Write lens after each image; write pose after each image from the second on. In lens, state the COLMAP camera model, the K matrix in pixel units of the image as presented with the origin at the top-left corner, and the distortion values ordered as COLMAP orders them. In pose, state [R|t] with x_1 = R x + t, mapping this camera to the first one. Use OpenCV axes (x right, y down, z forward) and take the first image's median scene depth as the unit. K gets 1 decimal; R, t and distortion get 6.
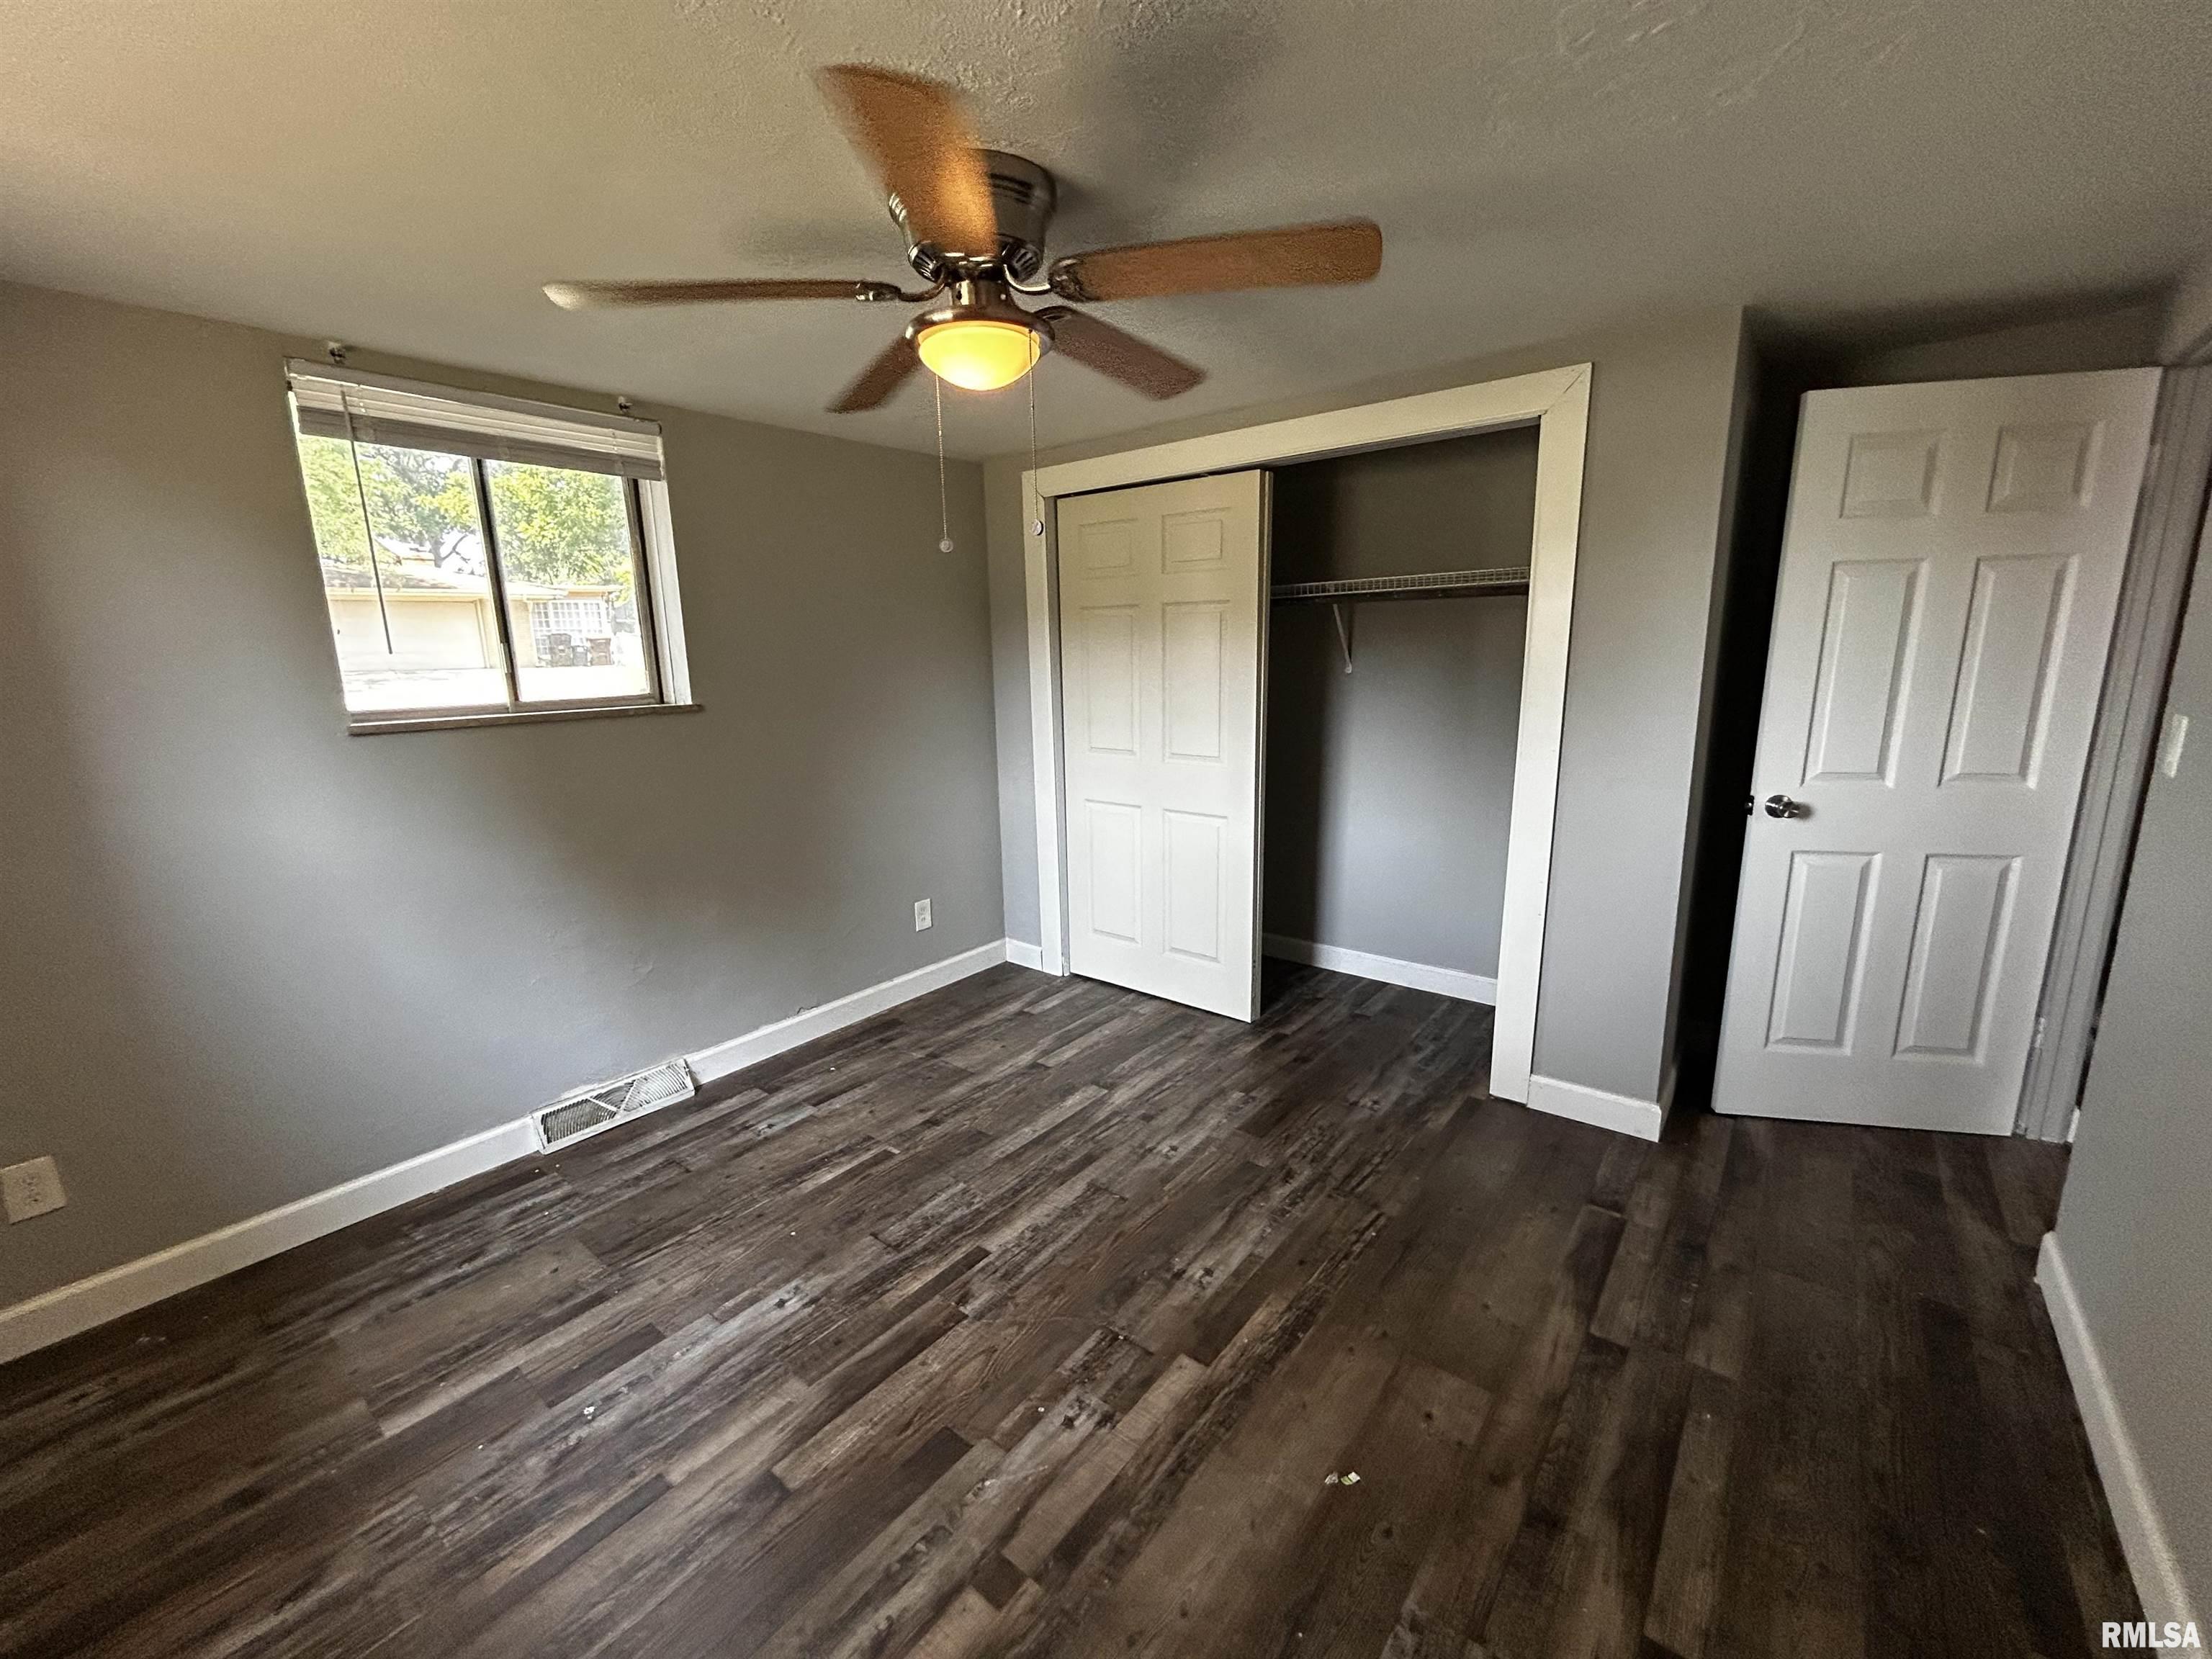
lens RADIAL K [[892.4, 0, 1114.6], [0, 892.4, 827.9], [0, 0, 1]] dist [0.004014, 0.002471]
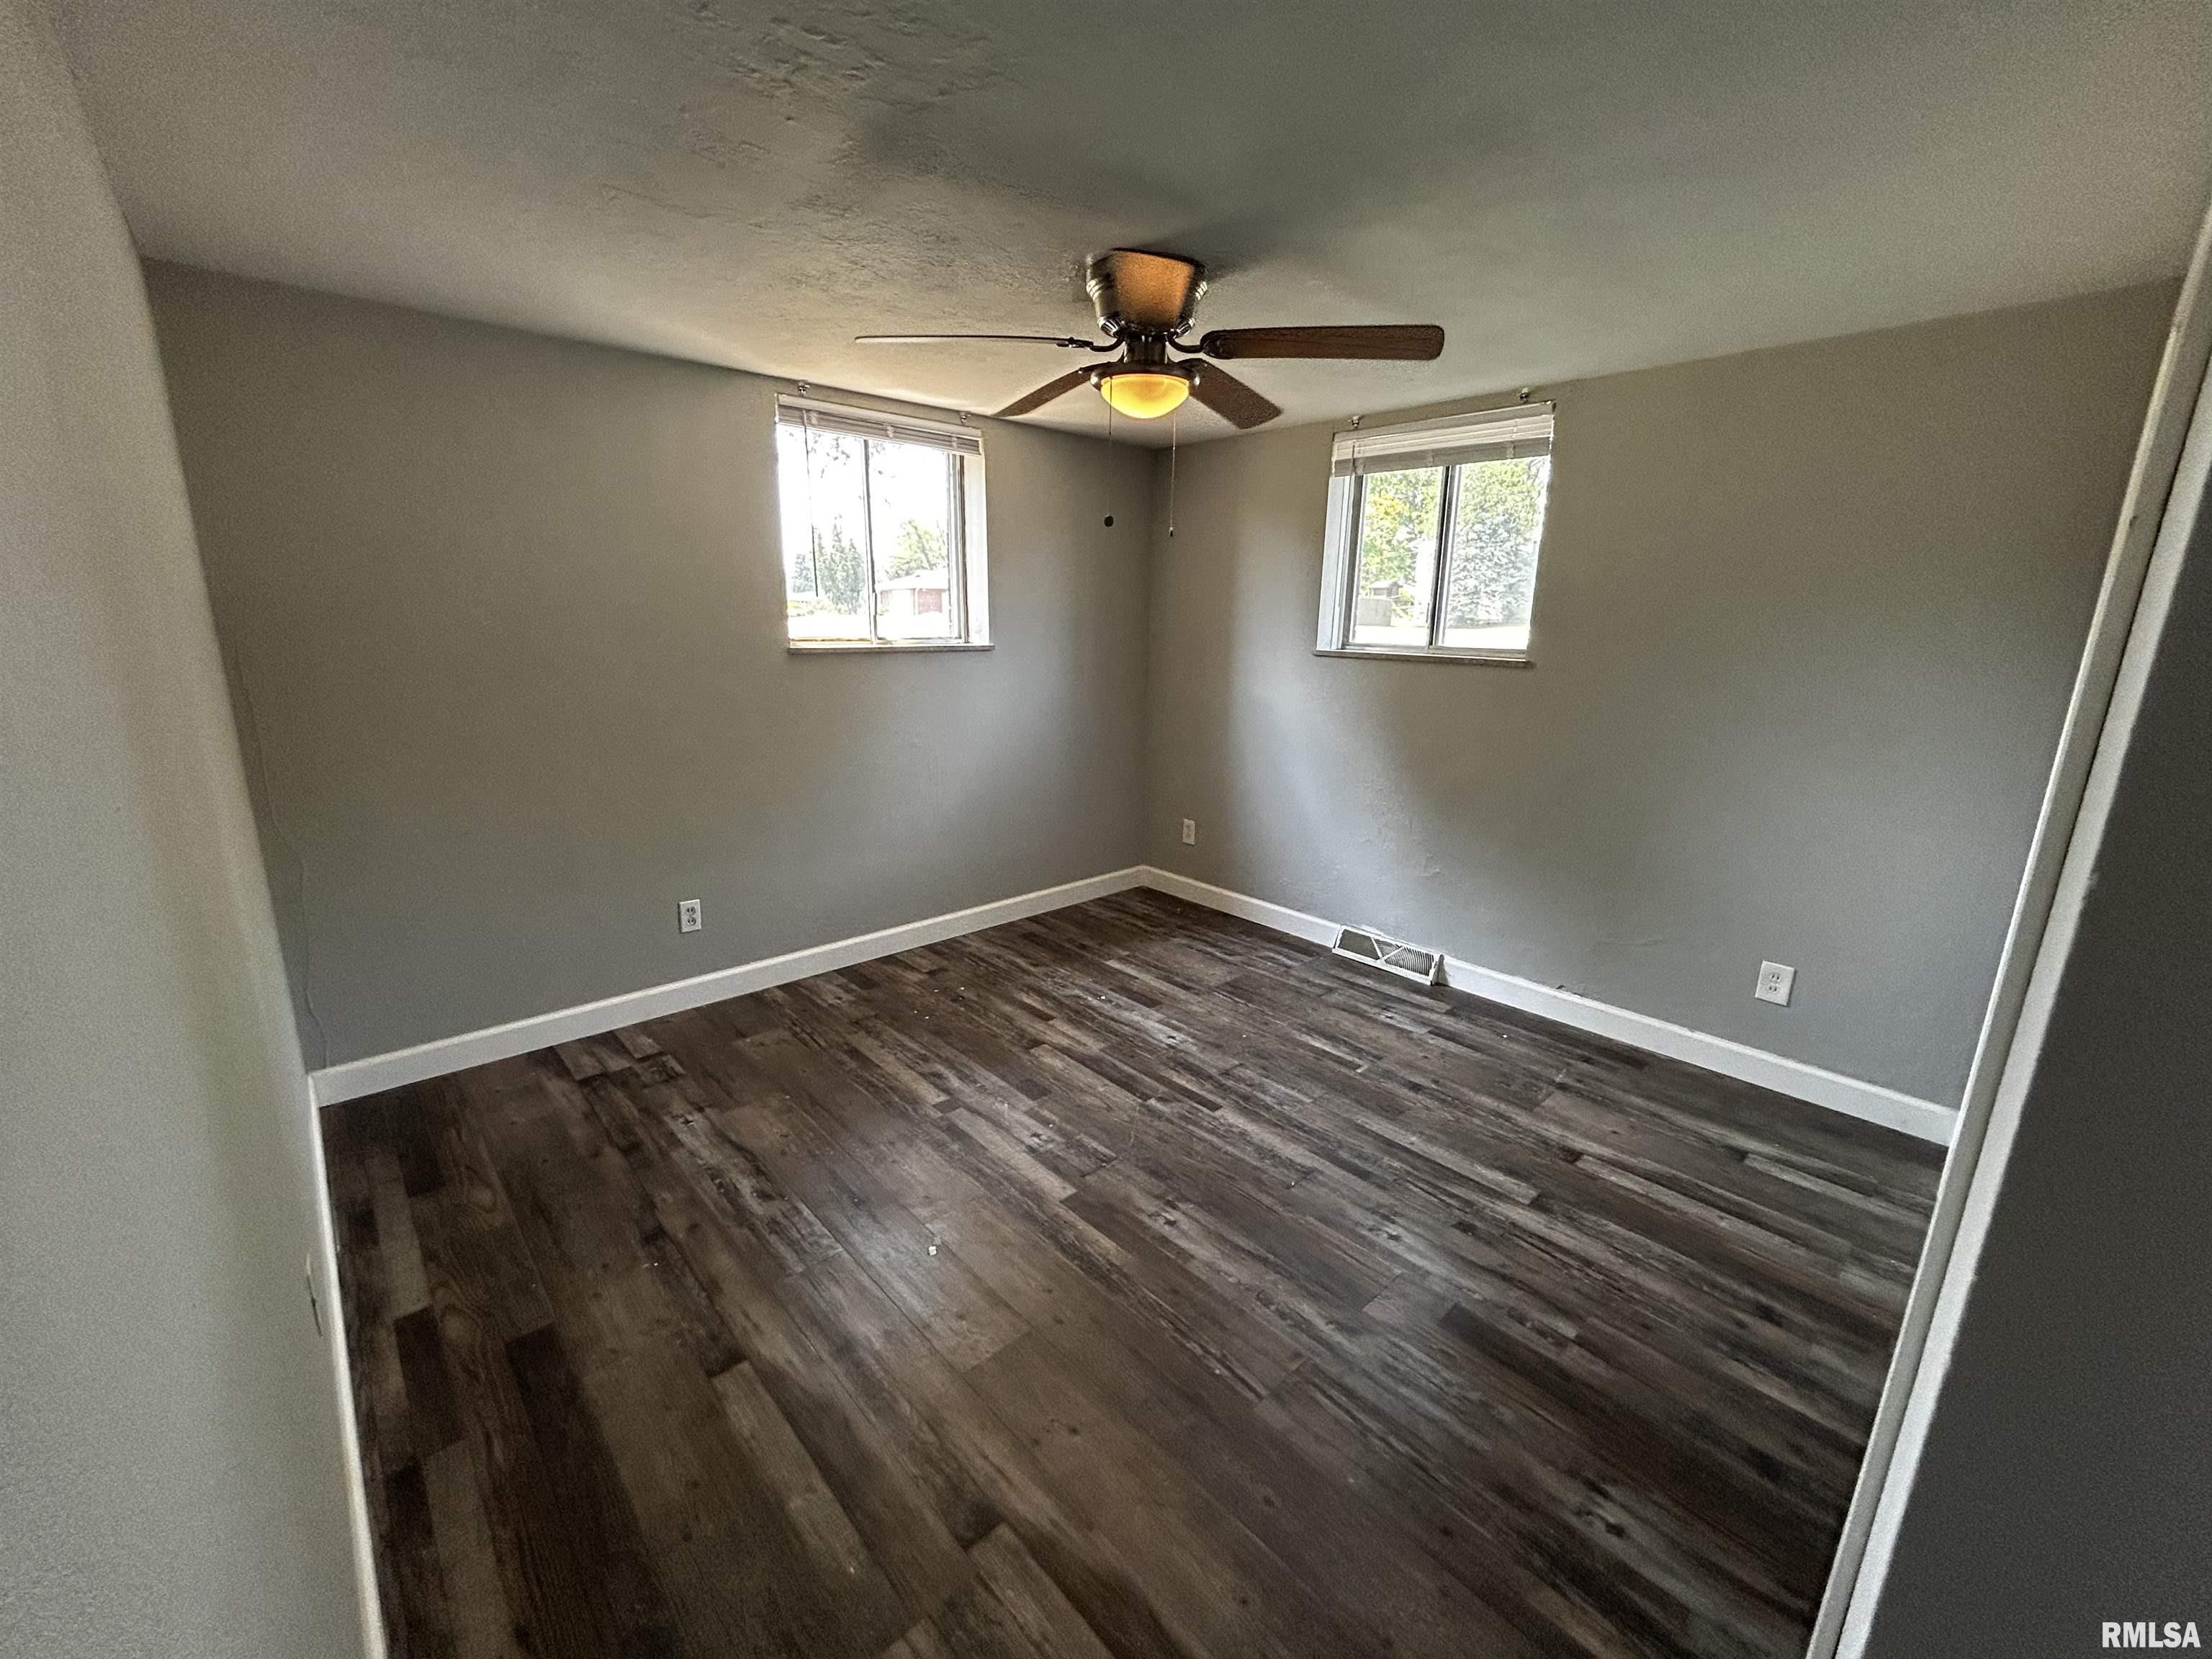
lens RADIAL K [[892.4, 0, 1097.6], [0, 892.4, 834.9], [0, 0, 1]] dist [0.004014, 0.002471]
pose [[-0.155483, 0.260779, -0.952796, 0.824525], [-0.212489, 0.933118, 0.290069, -0.170087], [0.964714, 0.247559, -0.089671, 0.752444]]
